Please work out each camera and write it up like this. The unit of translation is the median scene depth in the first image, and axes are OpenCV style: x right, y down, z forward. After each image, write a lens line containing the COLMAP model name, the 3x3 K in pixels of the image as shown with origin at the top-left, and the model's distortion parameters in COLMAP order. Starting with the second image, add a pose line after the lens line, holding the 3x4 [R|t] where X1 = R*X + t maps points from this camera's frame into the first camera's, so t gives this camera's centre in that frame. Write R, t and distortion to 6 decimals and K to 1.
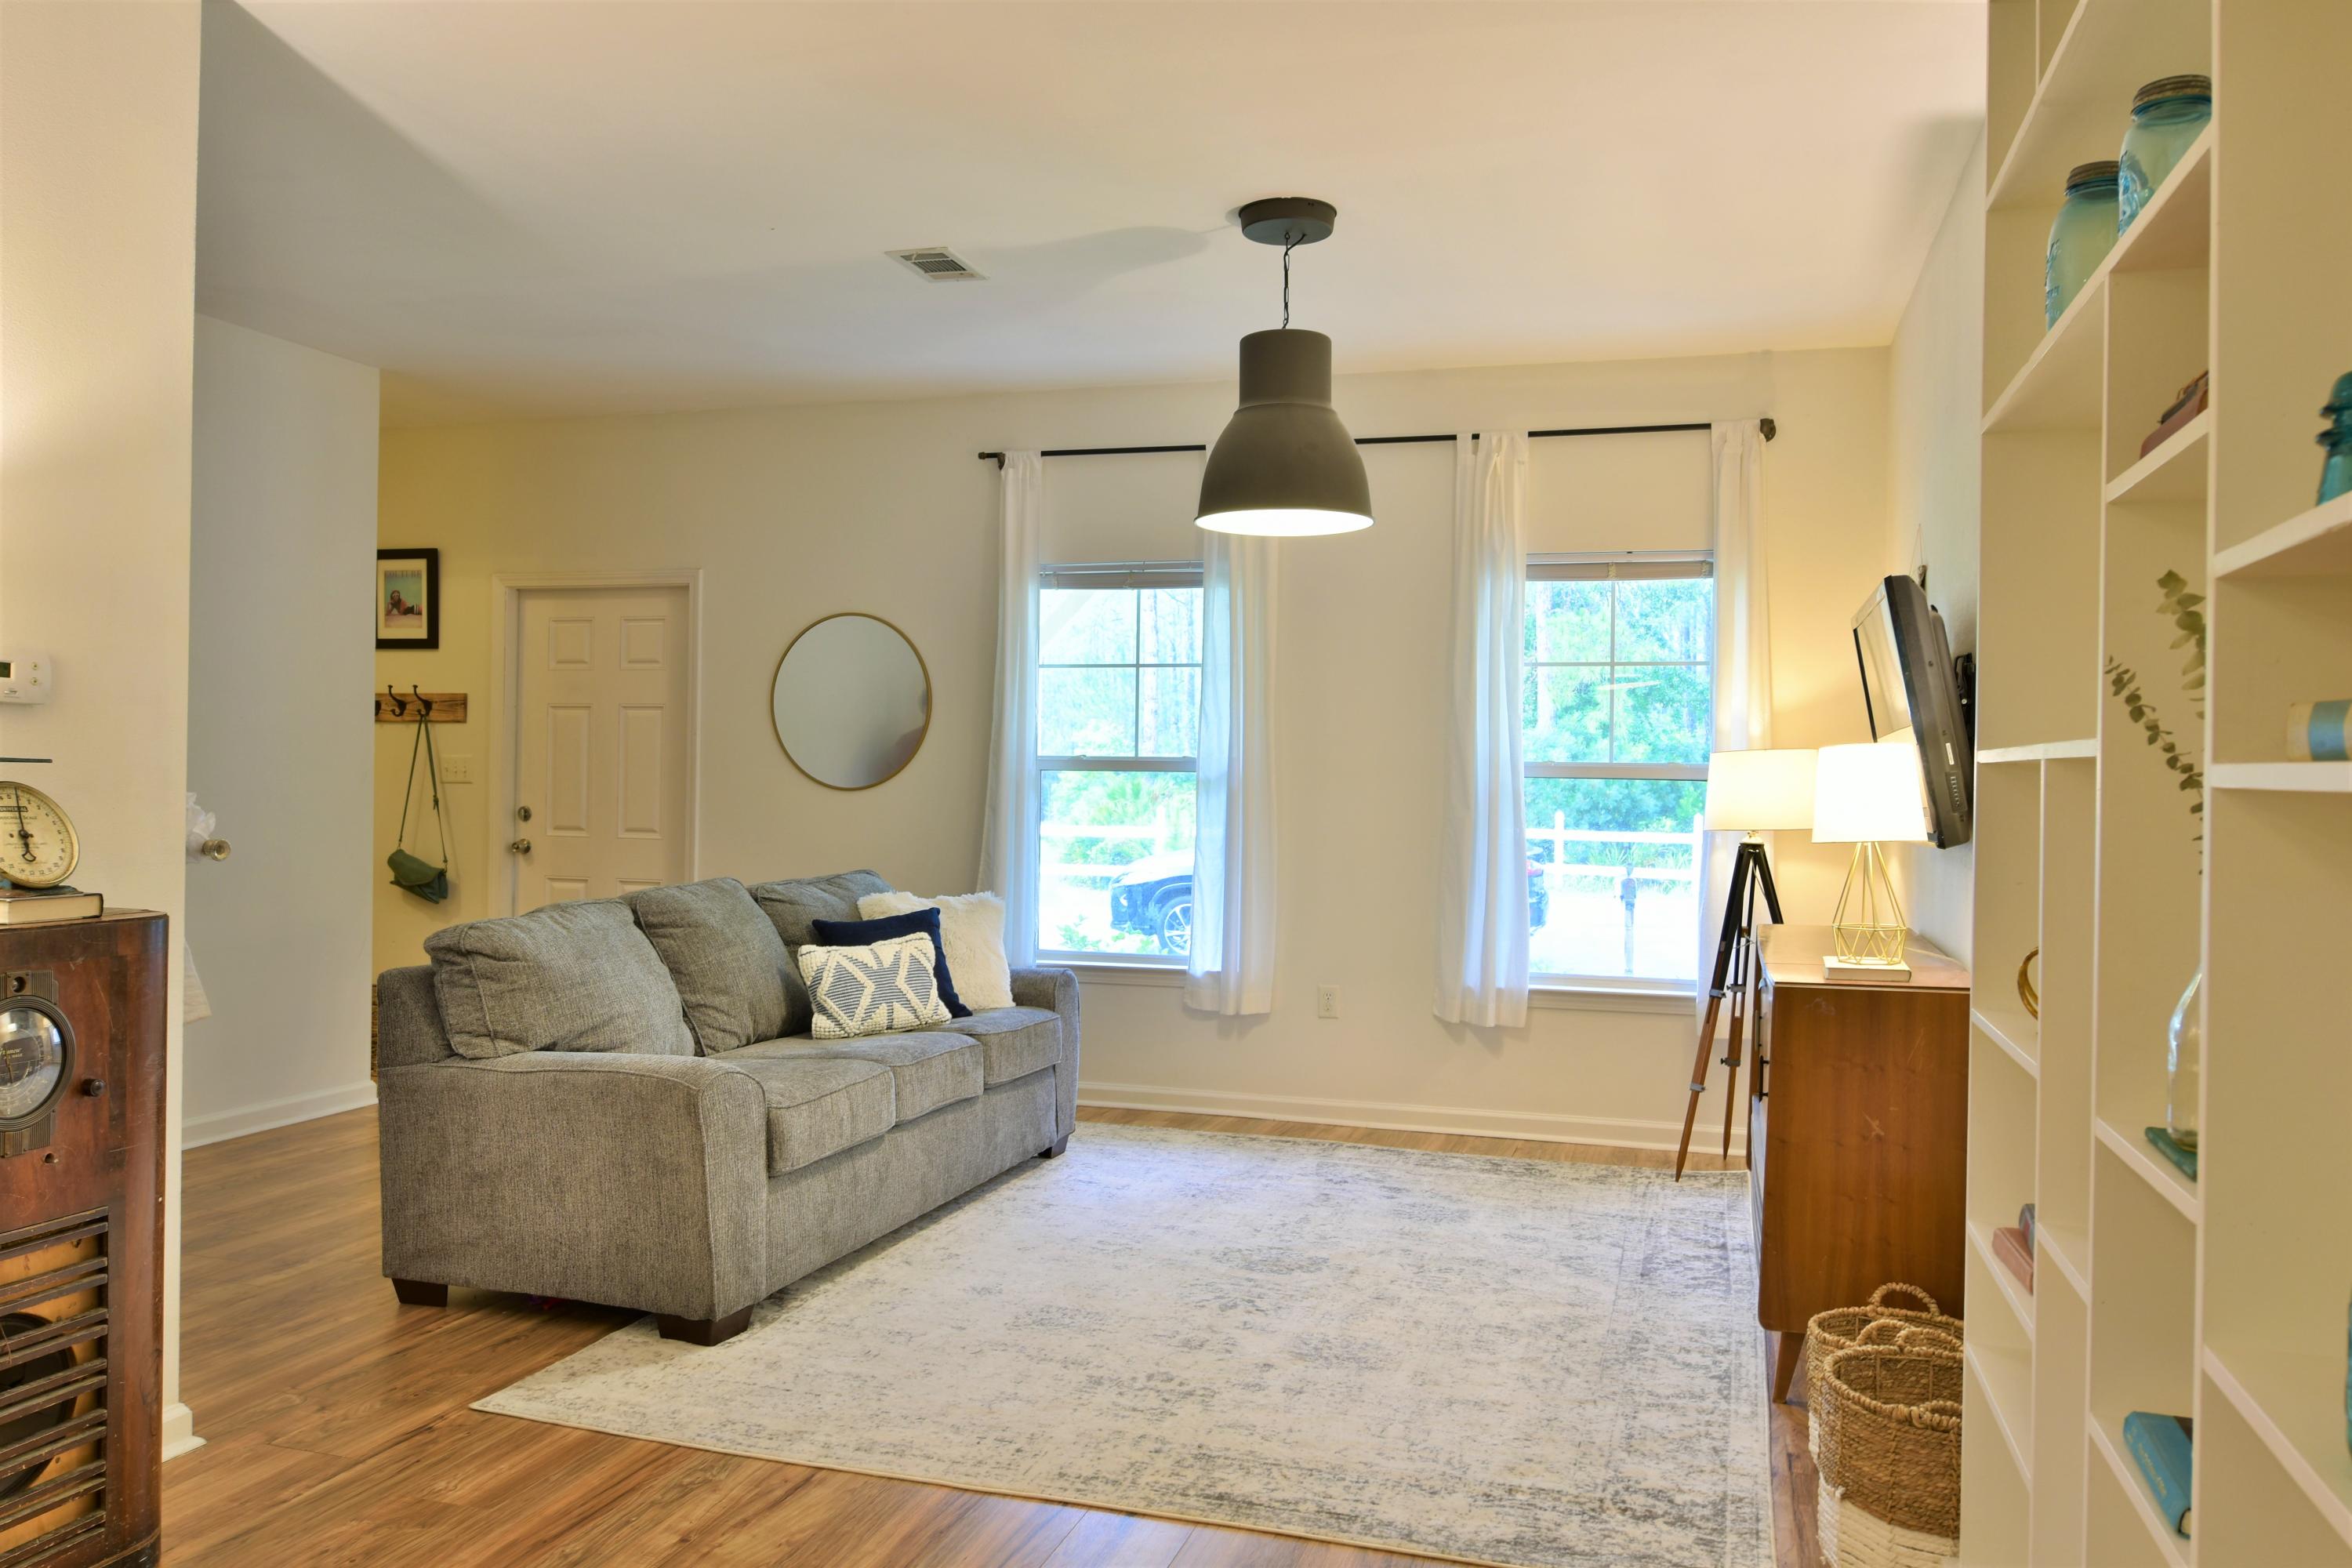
lens RADIAL K [[1756.2, 0, 1160.7], [0, 1756.2, 779.4], [0, 0, 1]] dist [-0.010963, 0.001693]
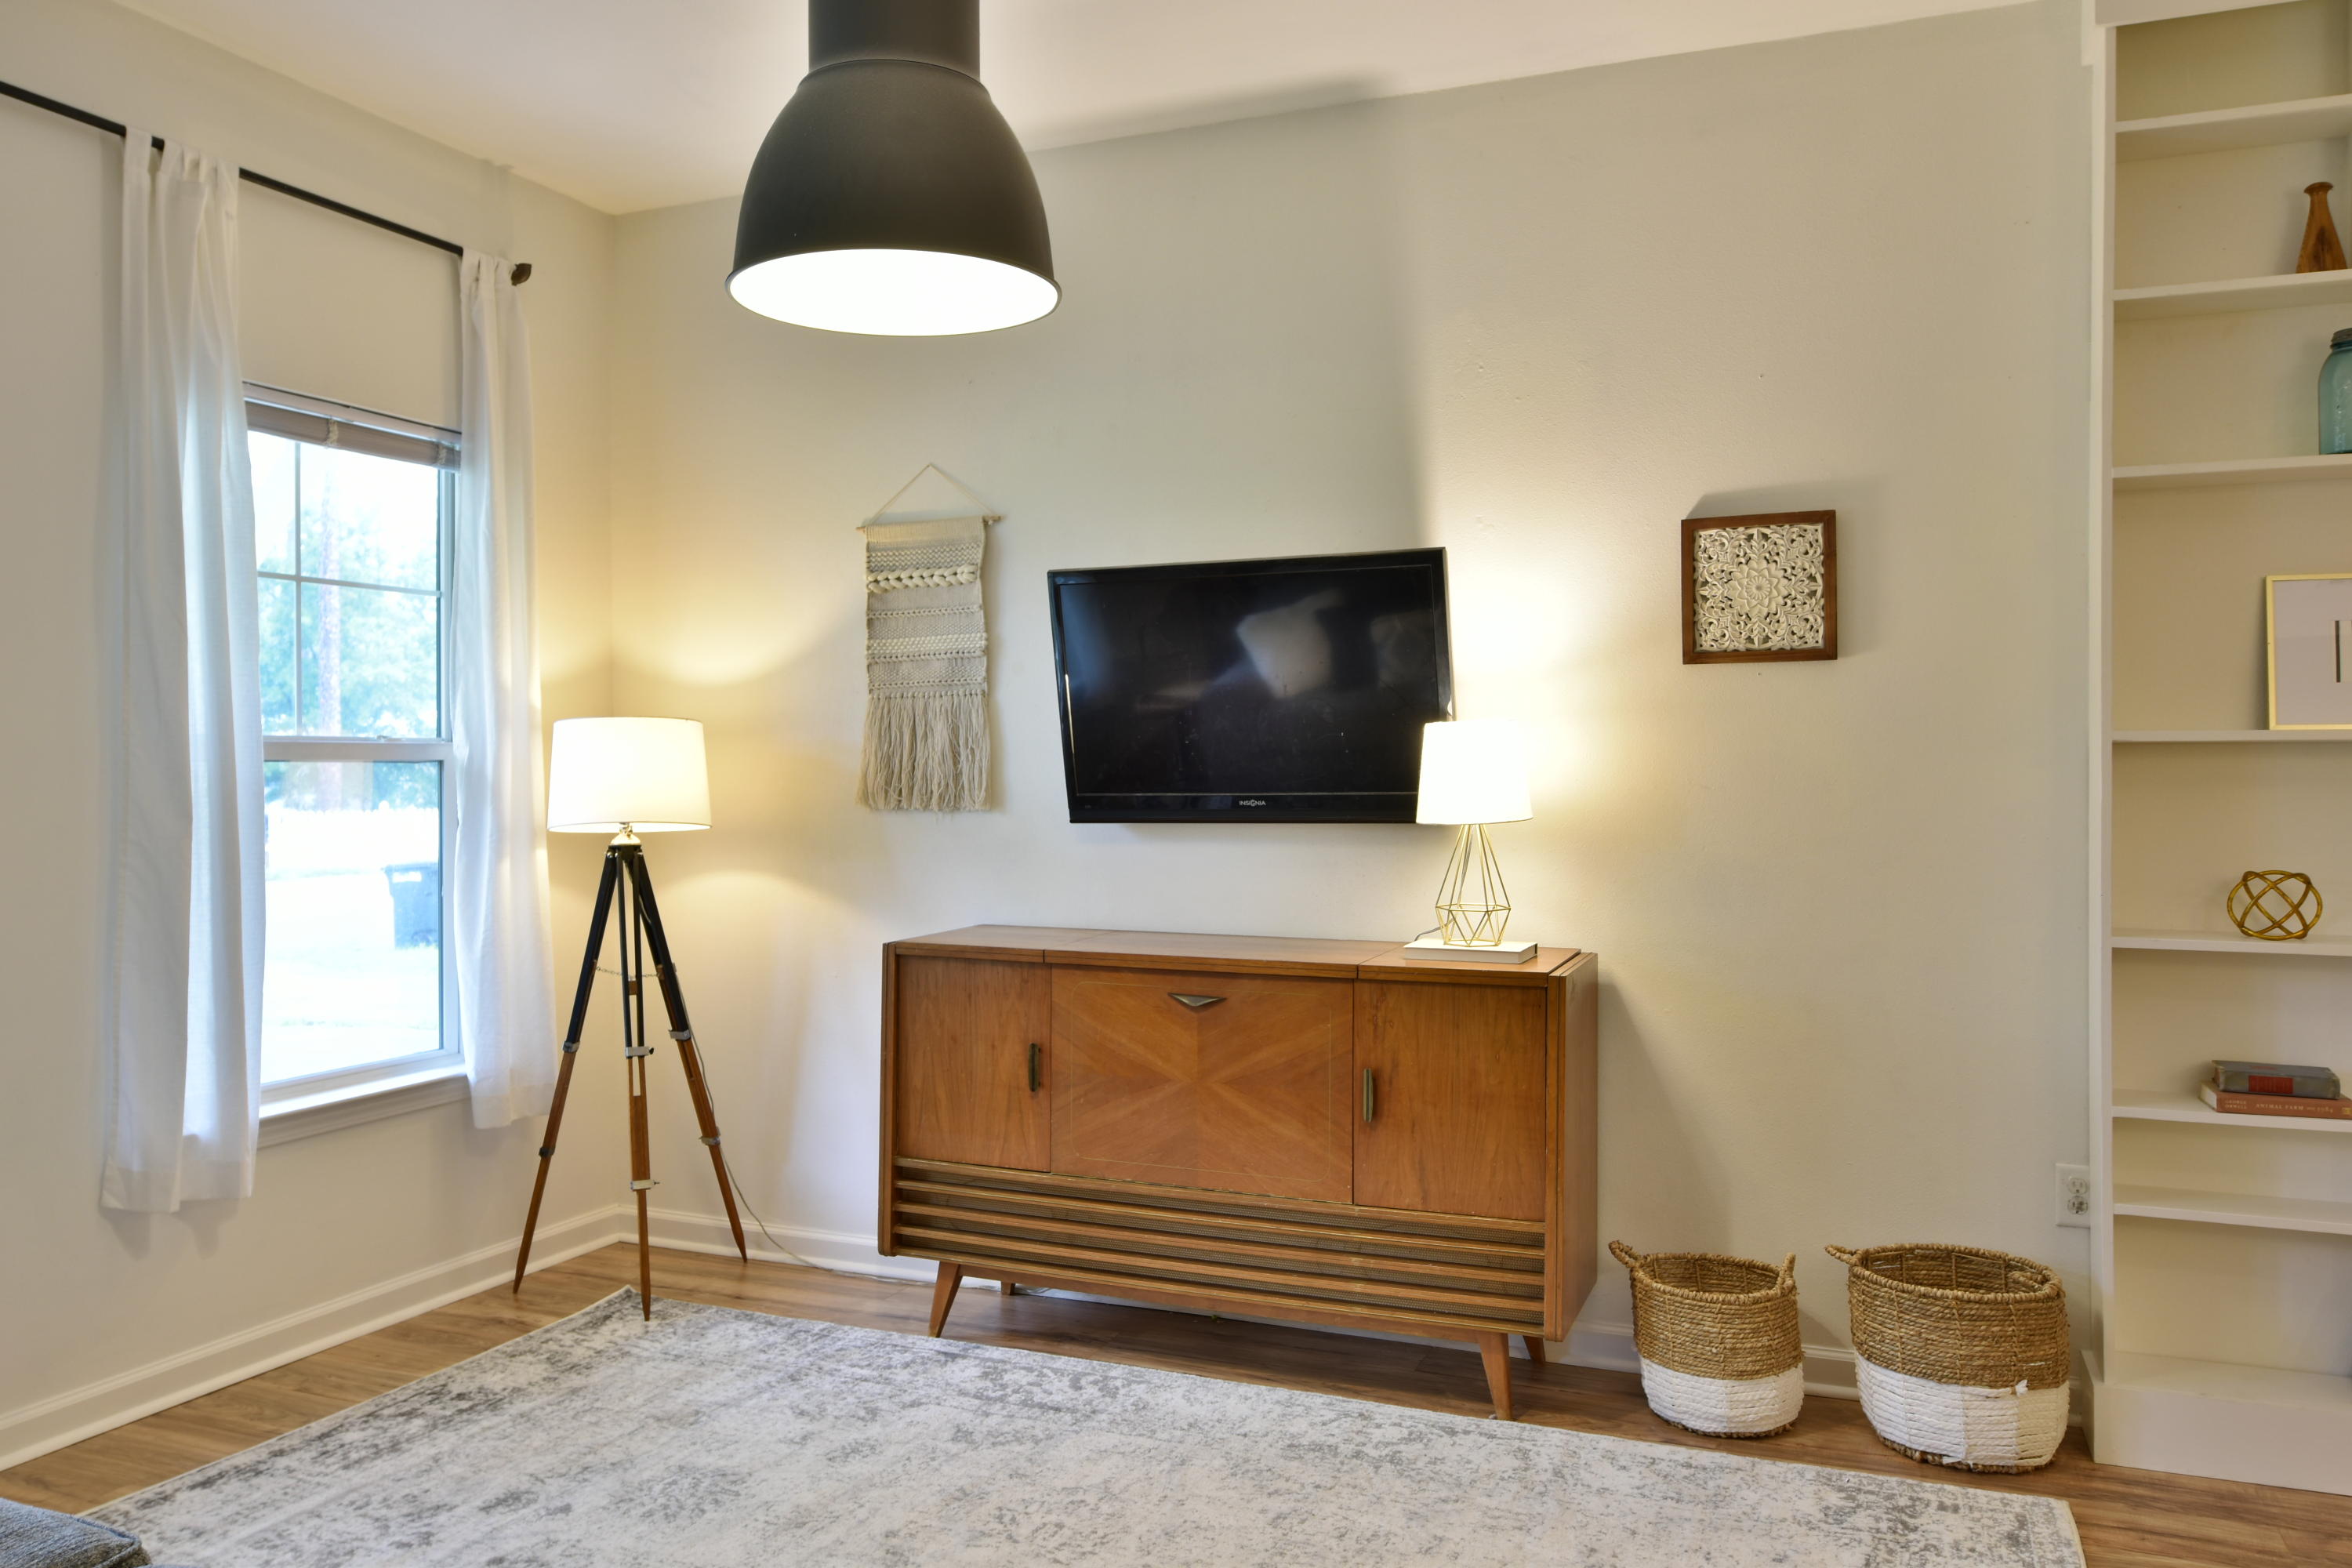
lens RADIAL K [[1756.2, 0, 1158.6], [0, 1756.2, 784.8], [0, 0, 1]] dist [-0.010963, 0.001693]
pose [[0.092158, -0.031700, 0.995240, -0.495428], [0.007603, 0.999486, 0.031131, -0.013996], [-0.995715, 0.004698, 0.092352, 0.923229]]
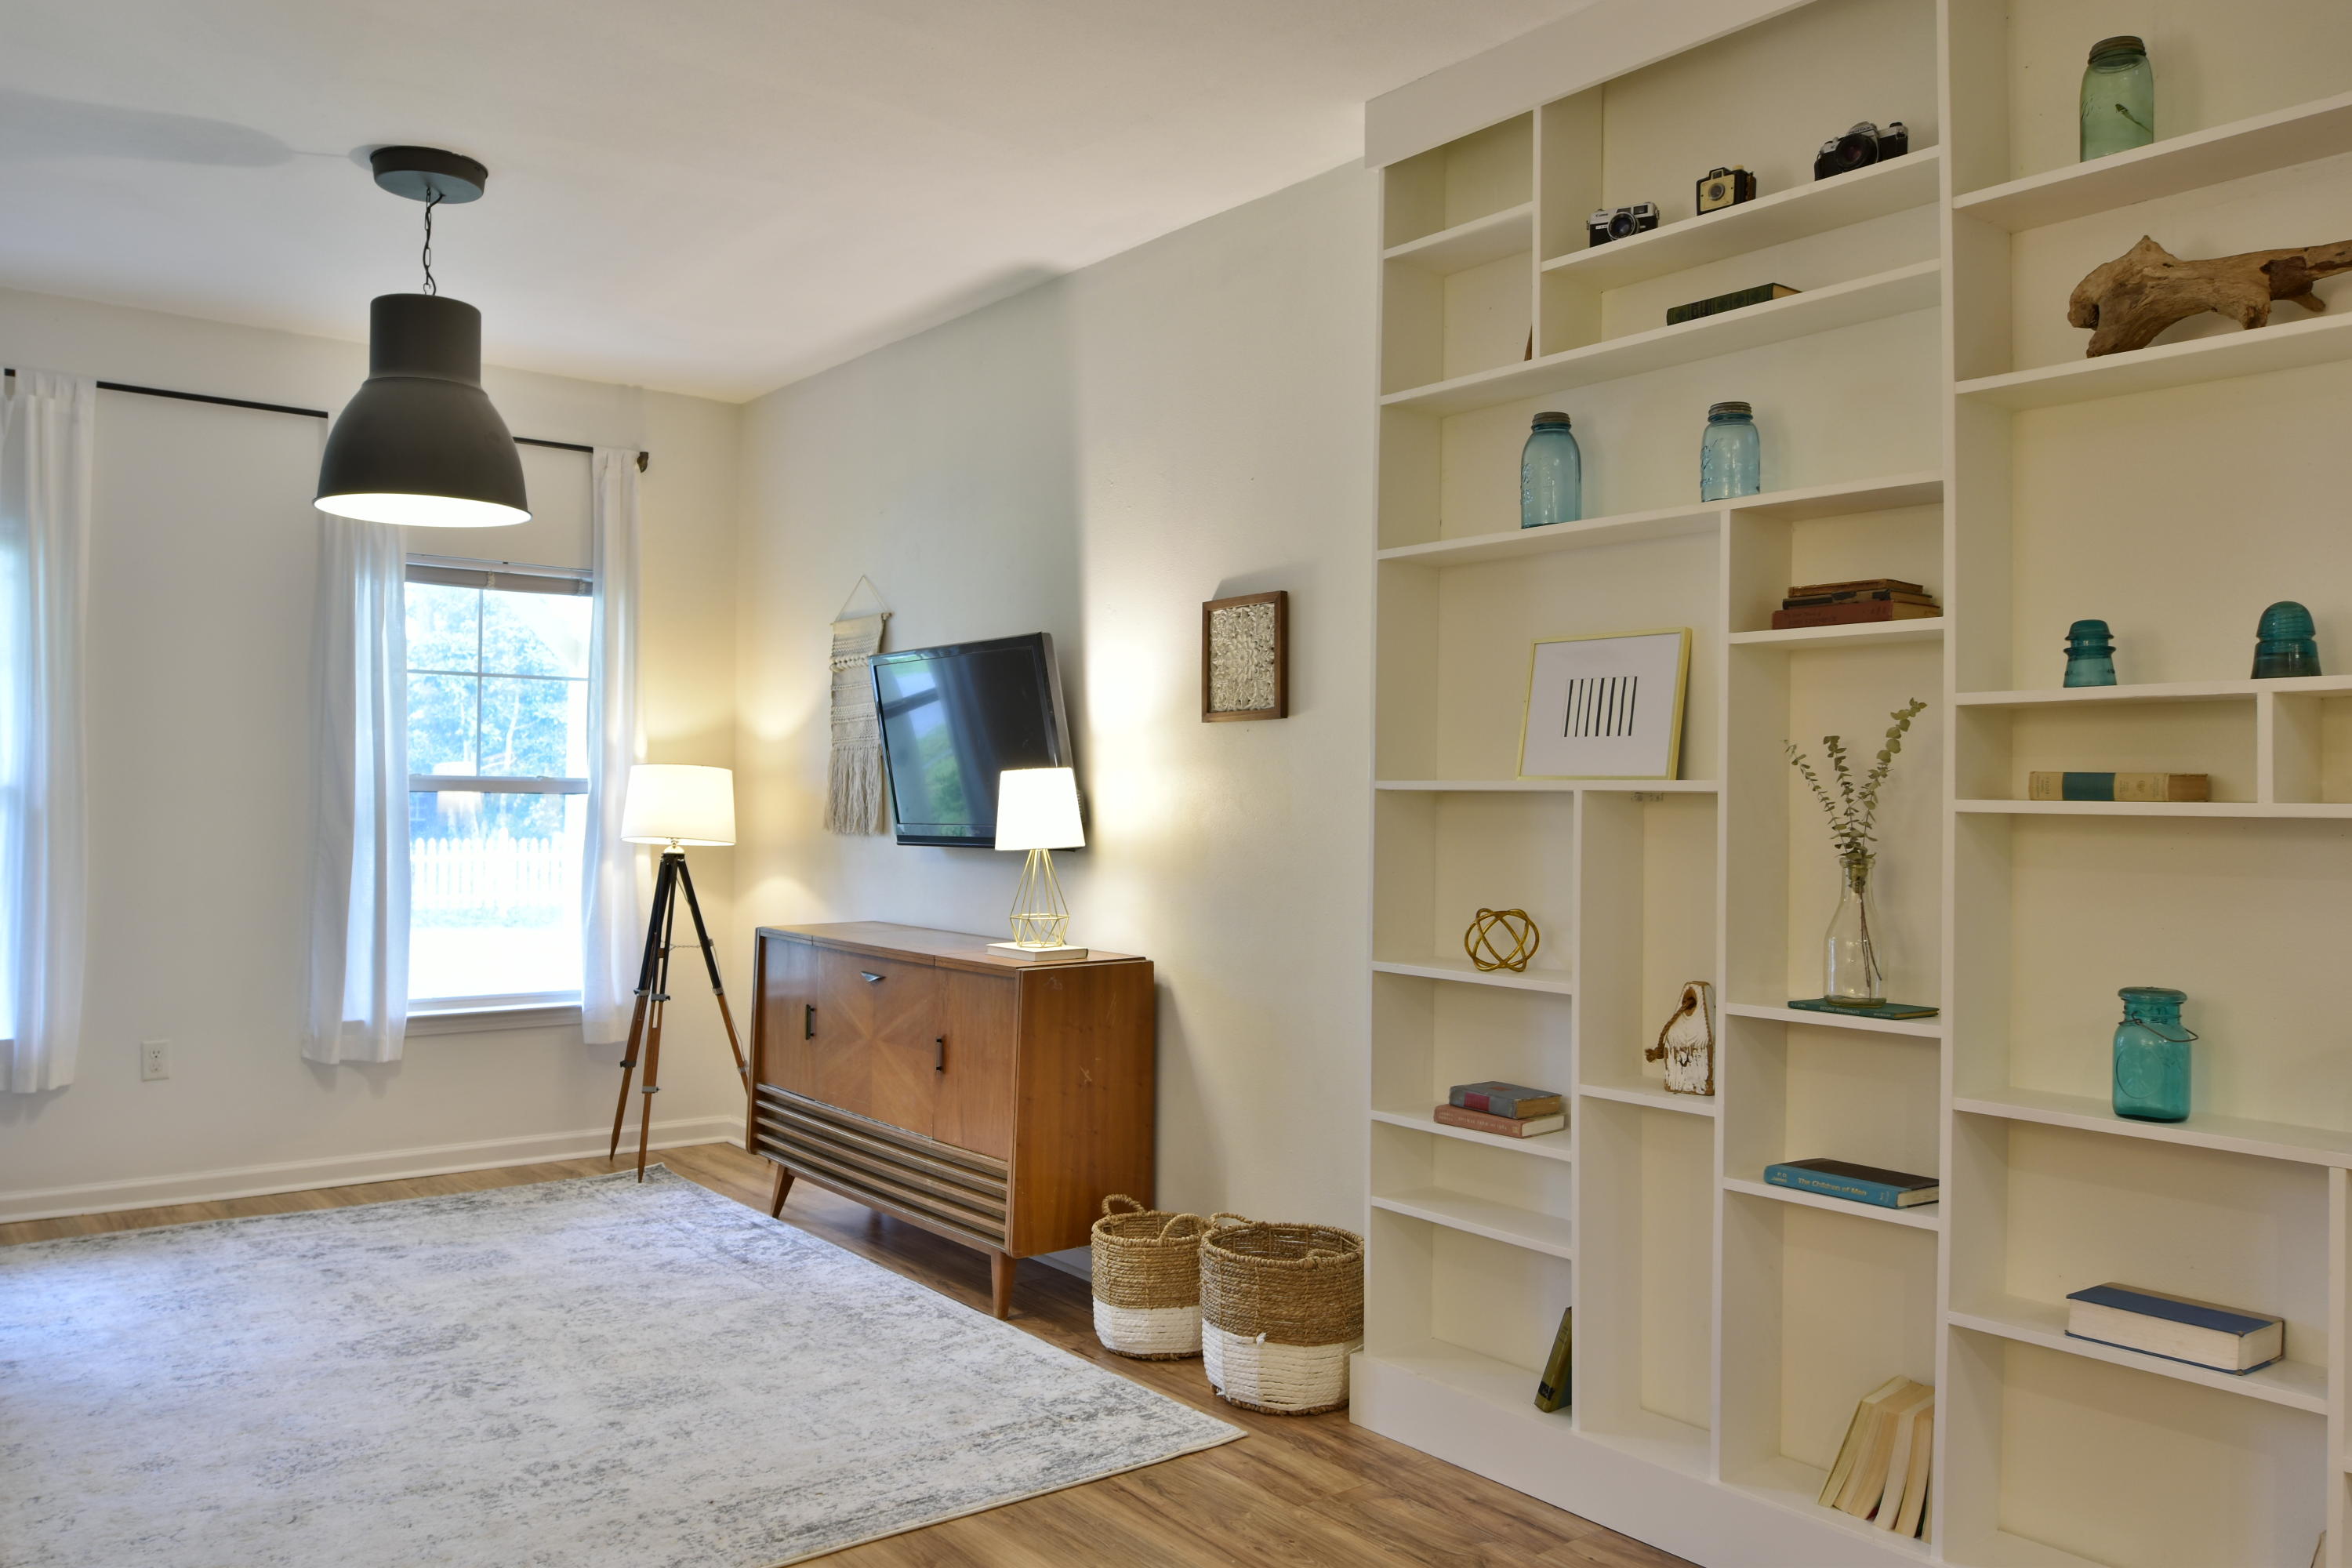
lens RADIAL K [[1756.2, 0, 1169.5], [0, 1756.2, 784.8], [0, 0, 1]] dist [-0.010963, 0.001693]
pose [[0.566388, -0.002534, 0.824135, -0.476830], [0.000219, 0.999996, 0.002924, -0.010803], [-0.824139, -0.001476, 0.566386, 0.192576]]
